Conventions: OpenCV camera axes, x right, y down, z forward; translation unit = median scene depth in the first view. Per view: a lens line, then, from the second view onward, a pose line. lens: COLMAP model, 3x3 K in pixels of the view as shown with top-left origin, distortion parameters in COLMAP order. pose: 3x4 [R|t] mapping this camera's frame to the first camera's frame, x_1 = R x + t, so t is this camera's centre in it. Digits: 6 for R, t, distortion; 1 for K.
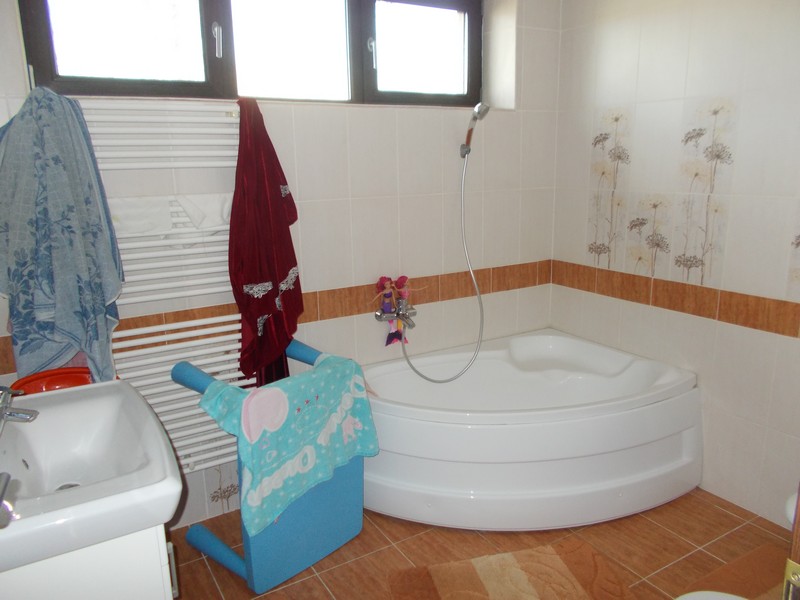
lens RADIAL K [[612.9, 0, 389.9], [0, 612.9, 298.6], [0, 0, 1]] dist [0.013172, -0.009765]
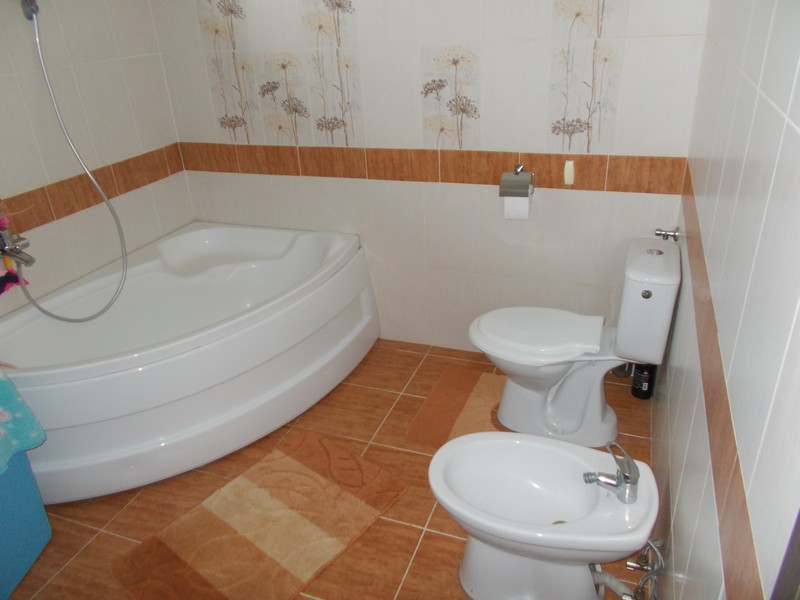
lens RADIAL K [[612.9, 0, 389.9], [0, 612.9, 298.6], [0, 0, 1]] dist [0.013172, -0.009765]
pose [[0.785969, -0.292443, 0.544730, -0.043102], [0.178435, 0.950863, 0.253023, -0.025133], [-0.591958, -0.101669, 0.799531, 0.141022]]
